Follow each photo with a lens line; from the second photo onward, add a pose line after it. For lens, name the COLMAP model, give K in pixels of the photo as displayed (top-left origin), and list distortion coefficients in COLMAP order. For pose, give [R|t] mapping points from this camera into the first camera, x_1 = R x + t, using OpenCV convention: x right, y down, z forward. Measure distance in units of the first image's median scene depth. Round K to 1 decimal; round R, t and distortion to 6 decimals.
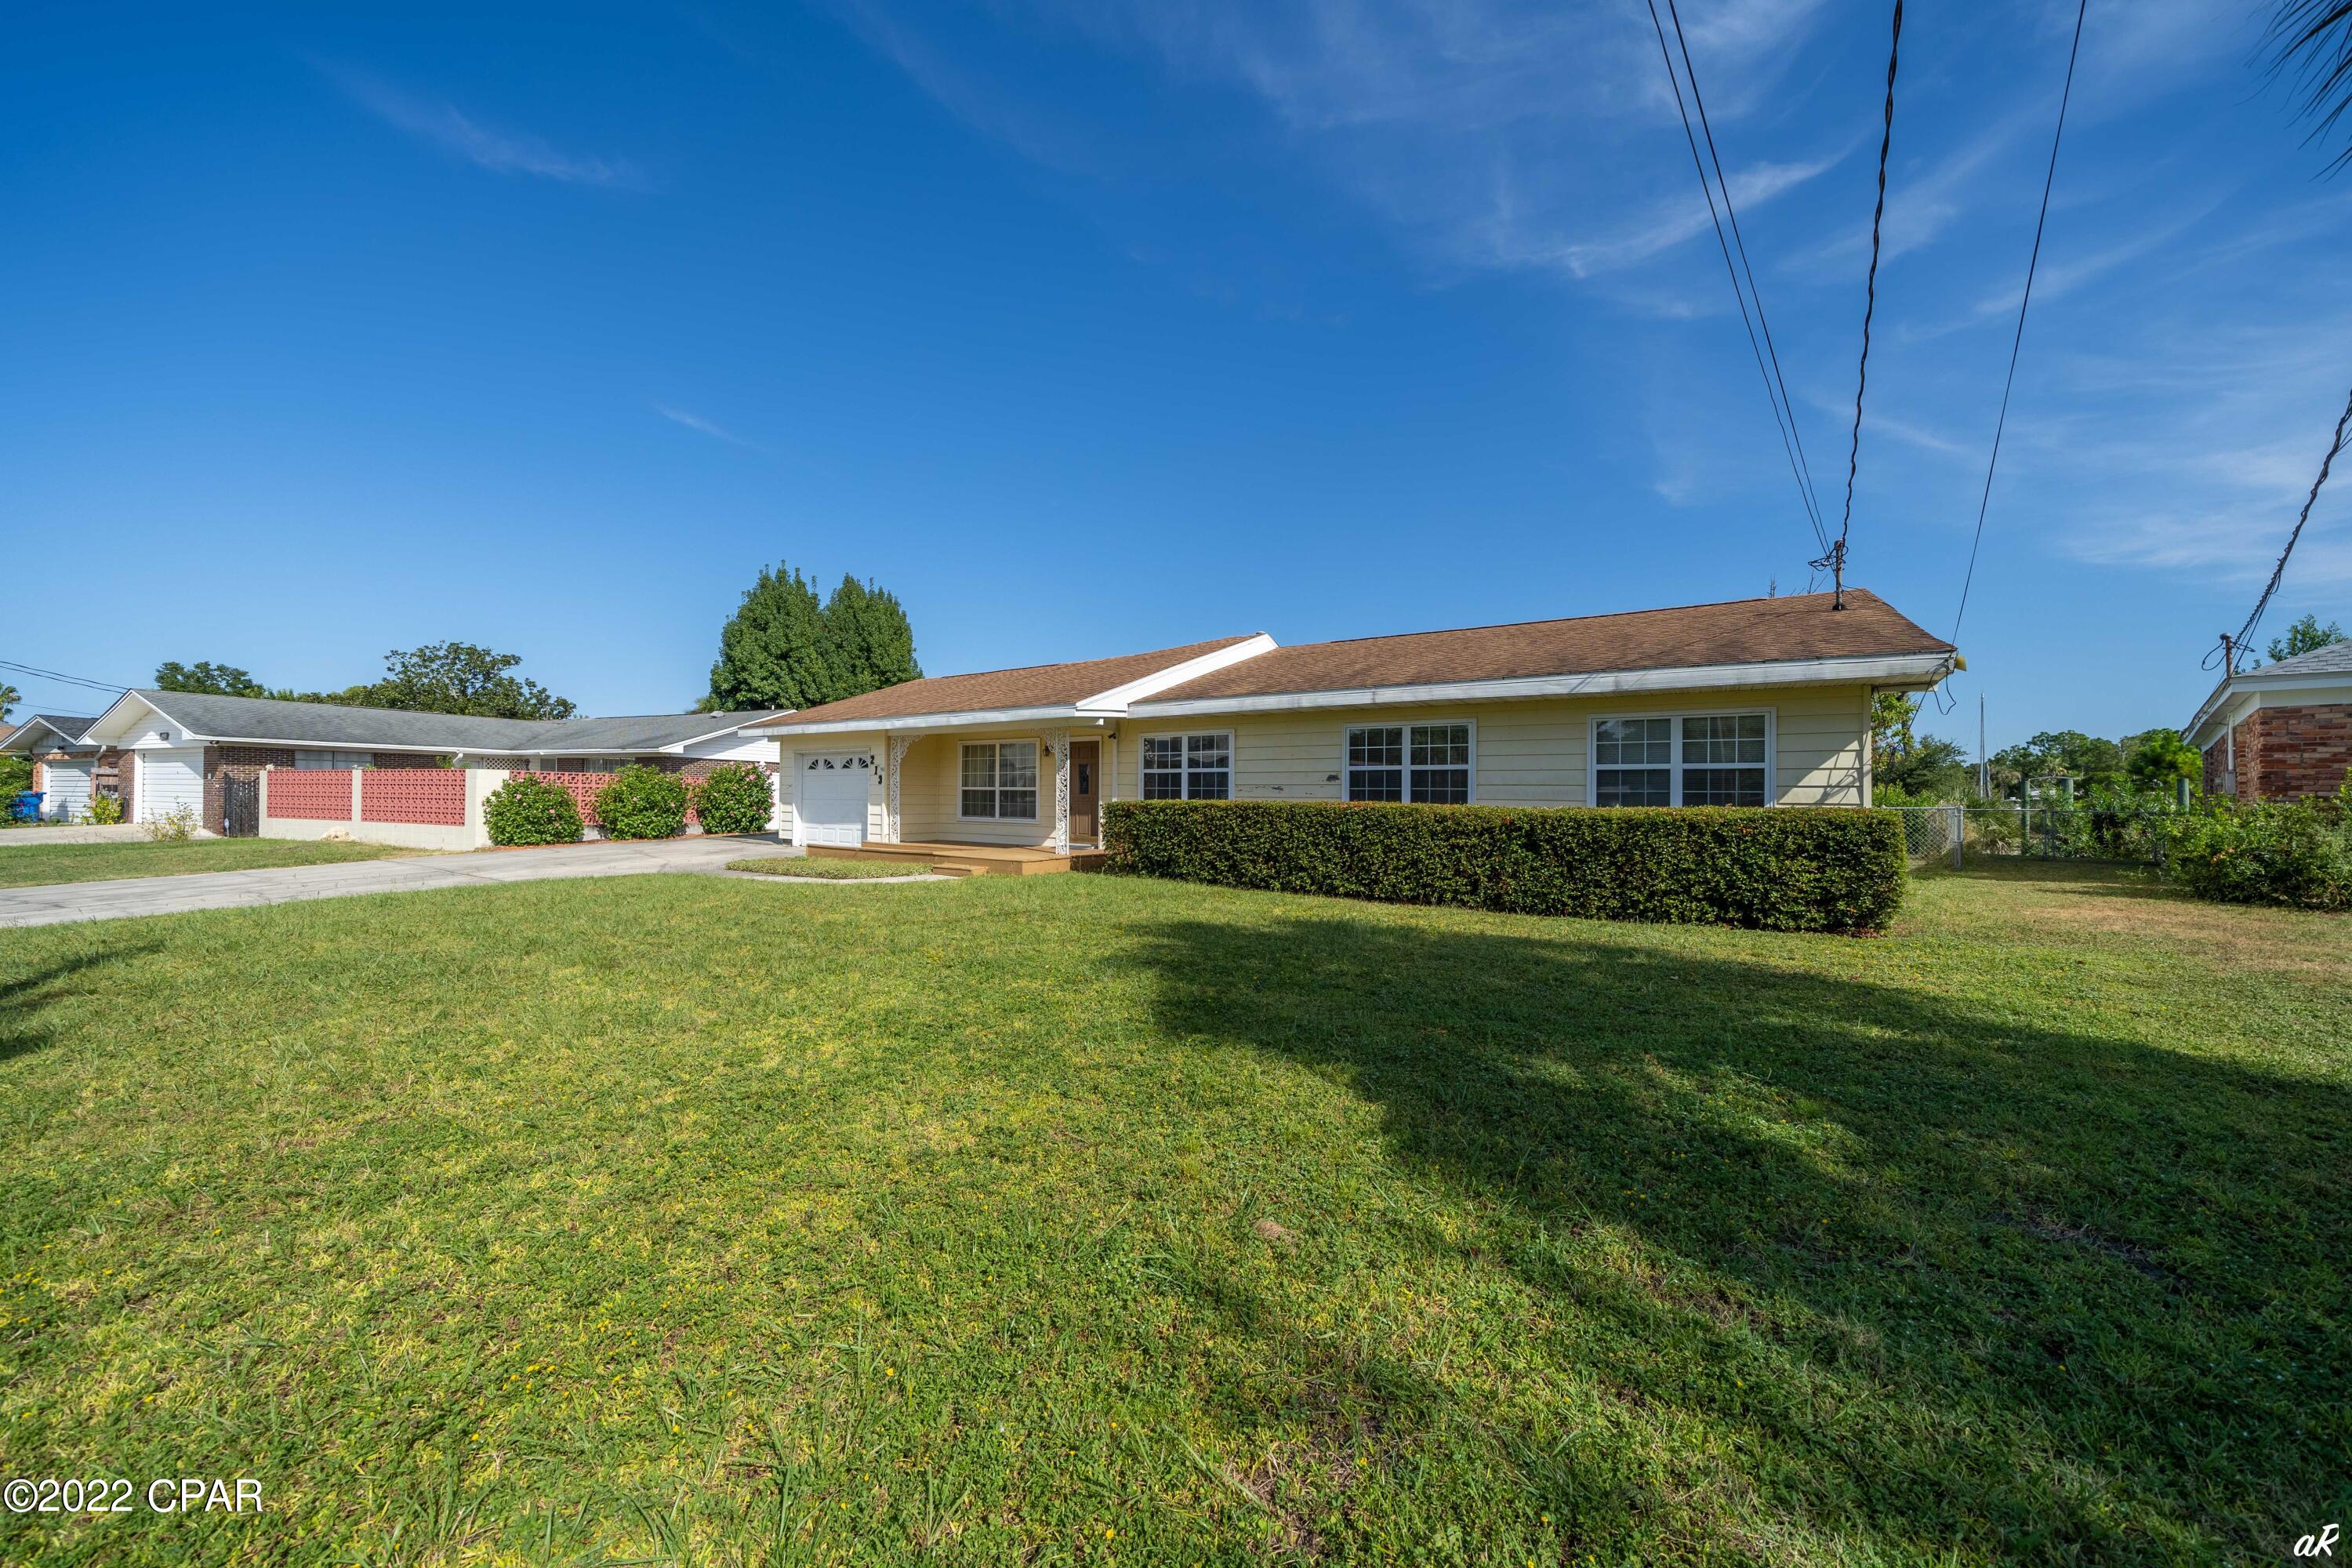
lens RADIAL K [[806.1, 0, 1178.0], [0, 806.1, 813.7], [0, 0, 1]] dist [-0.006407, -0.000164]
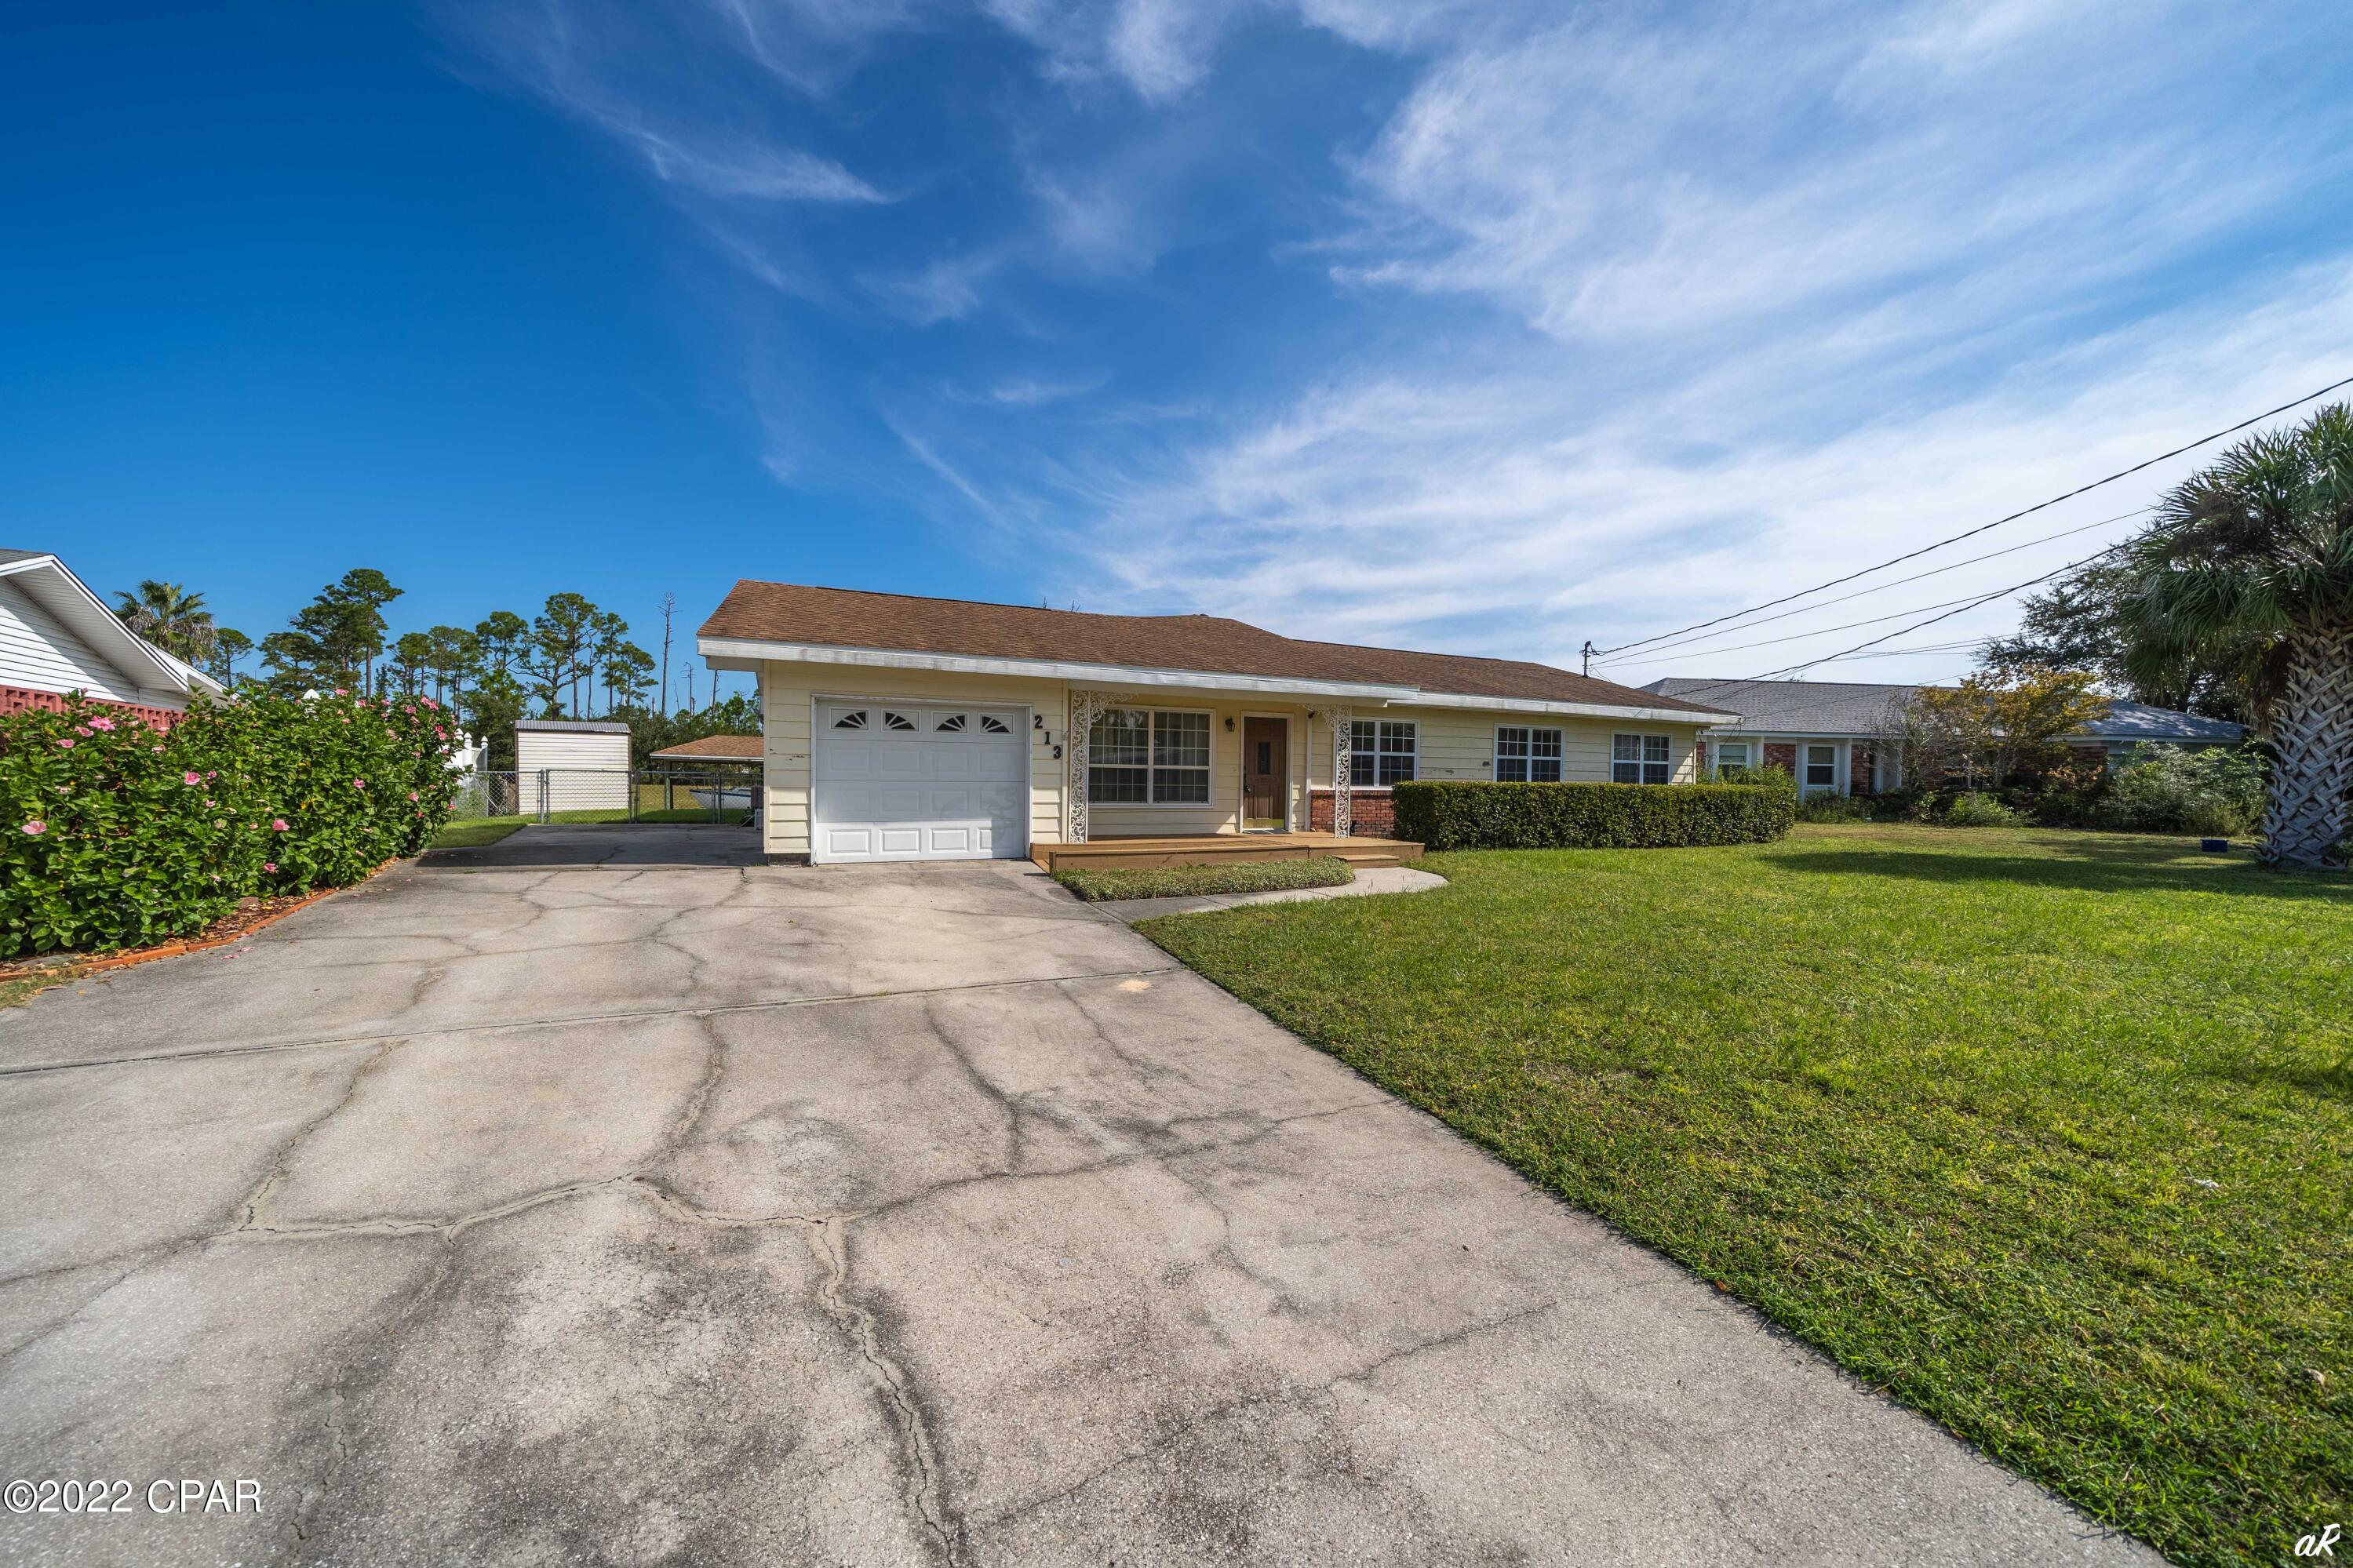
lens RADIAL K [[796.2, 0, 1175.0], [0, 796.2, 771.5], [0, 0, 1]] dist [-0.005940, -0.000135]
pose [[0.548432, 0.004052, 0.836185, -0.980971], [0.010287, 0.999880, -0.011593, -0.018726], [-0.836132, 0.014960, 0.548325, 0.607534]]
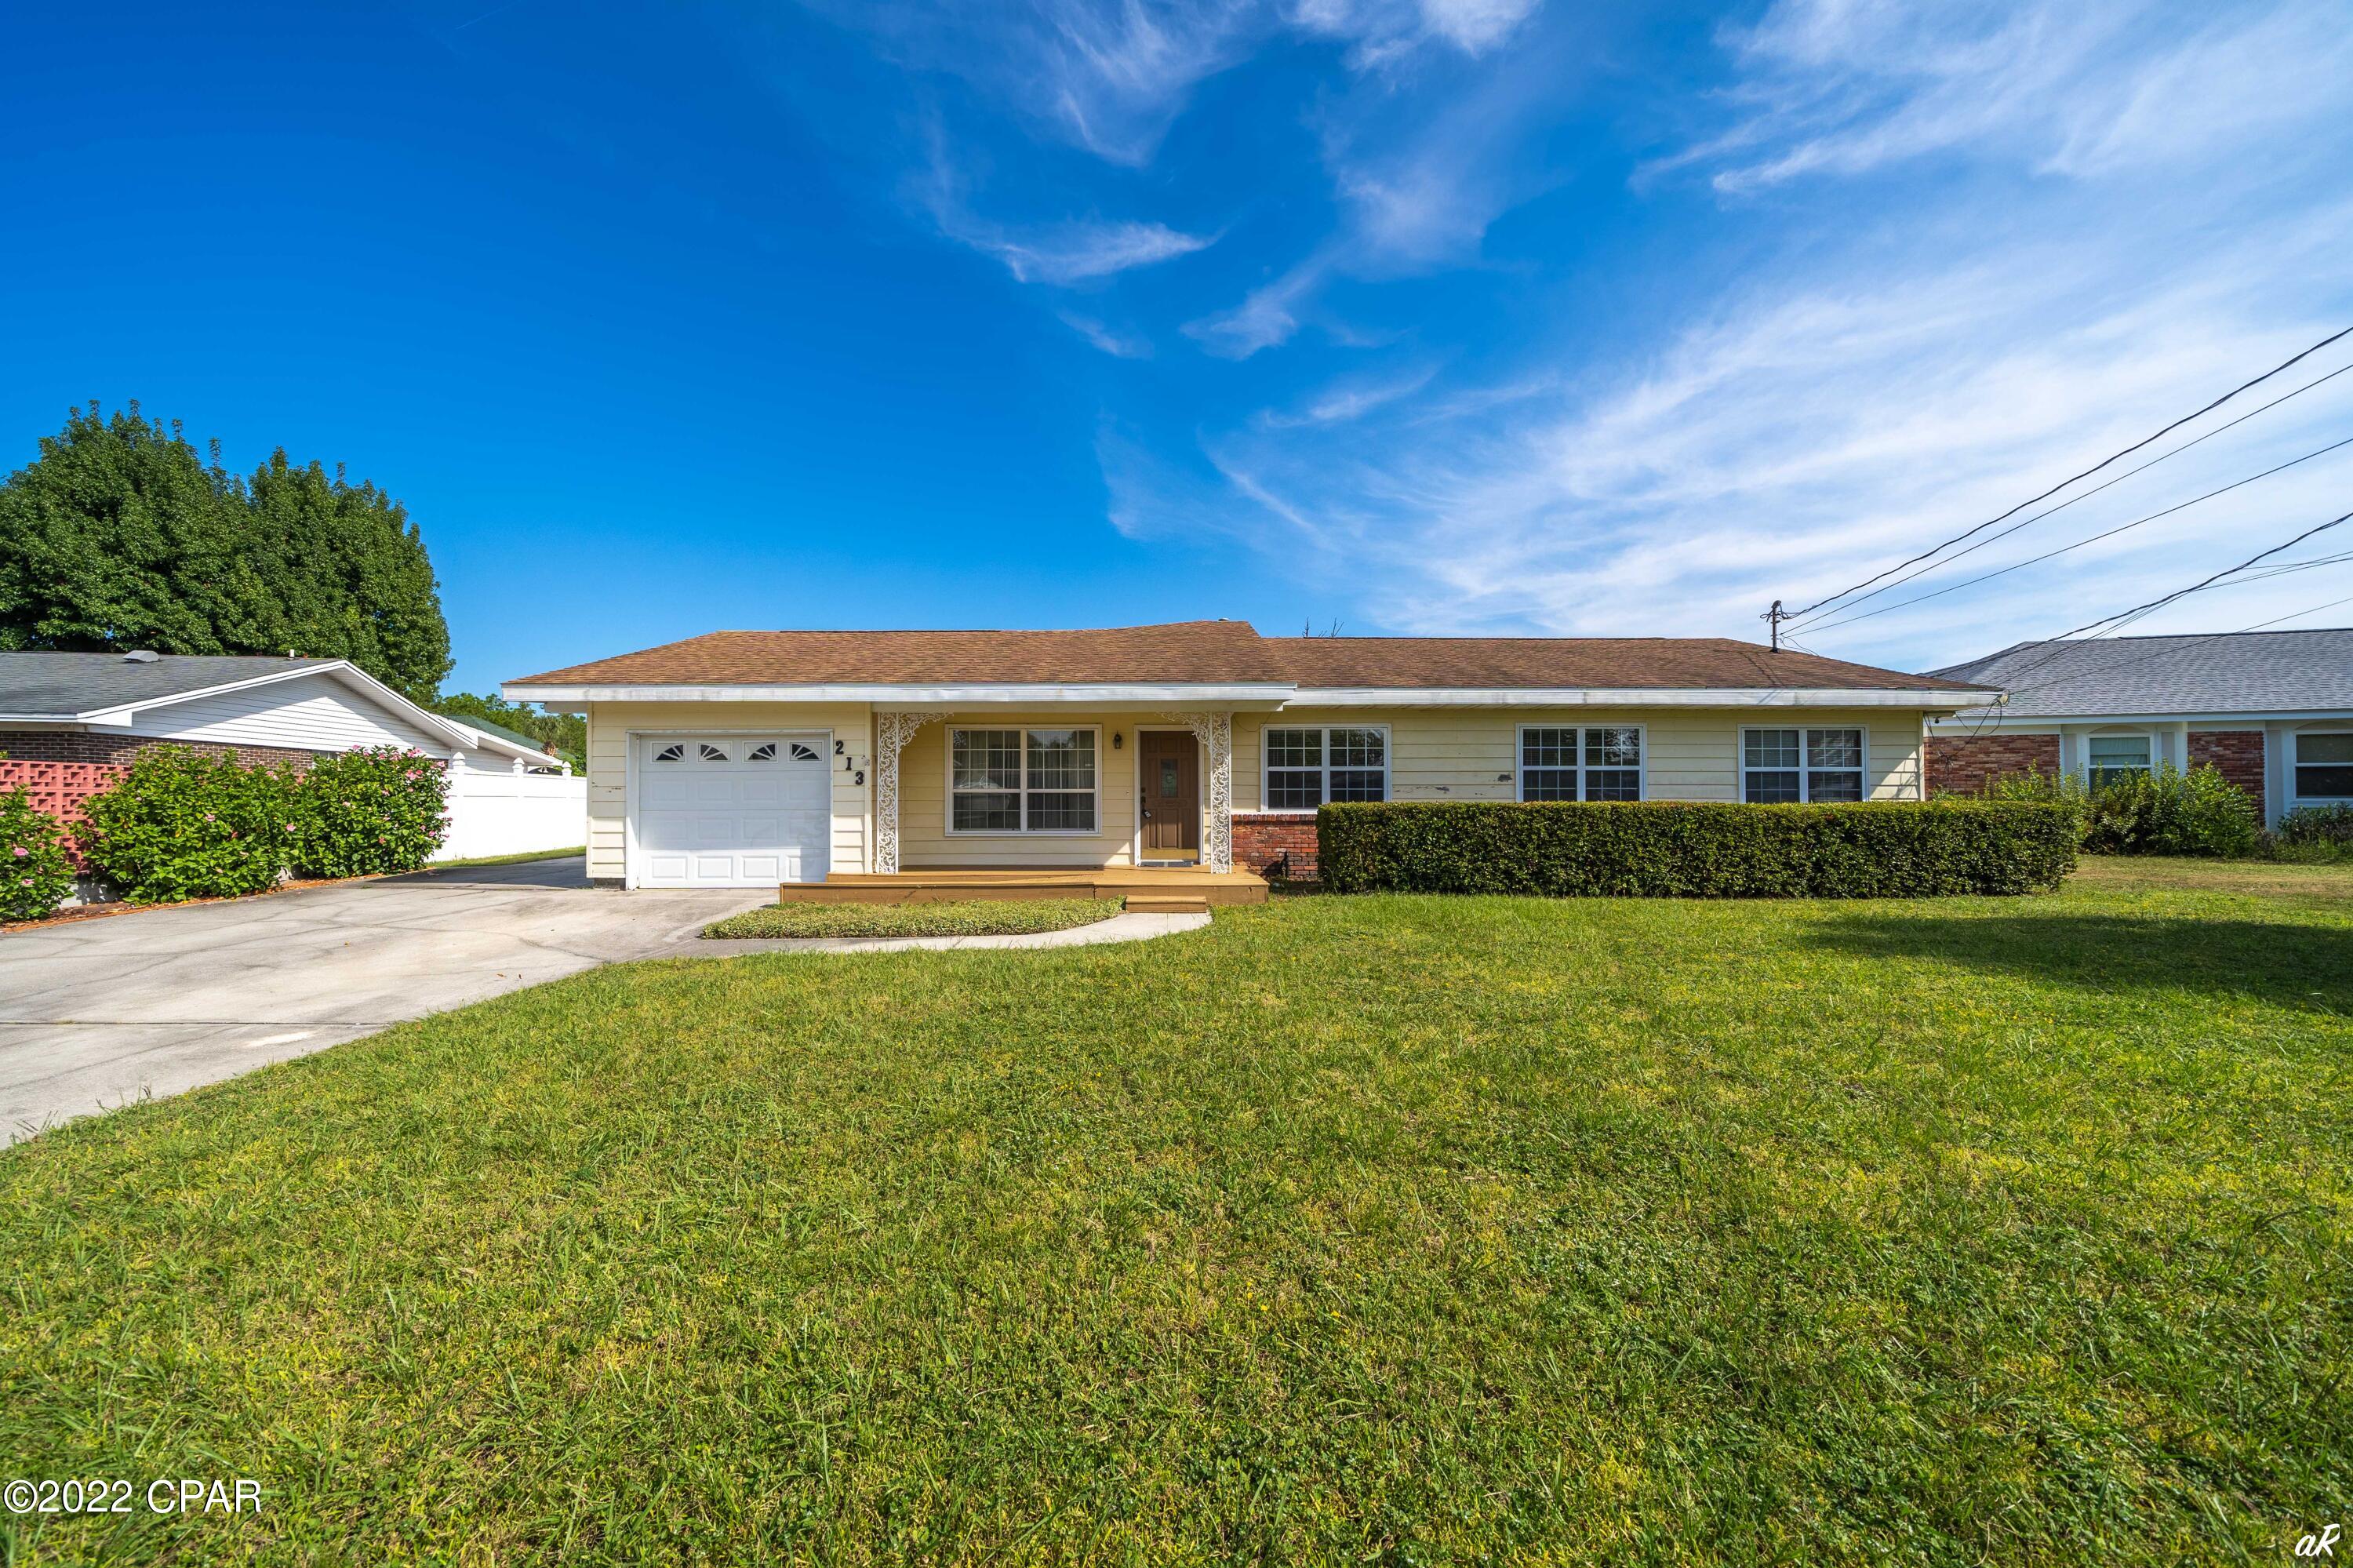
lens RADIAL K [[806.5, 0, 1178.5], [0, 806.5, 813.7], [0, 0, 1]] dist [-0.006407, -0.000164]
pose [[0.833572, -0.020411, 0.552034, -0.574418], [0.021812, 0.999754, 0.004029, -0.011385], [-0.551981, 0.008683, 0.833812, 0.343057]]
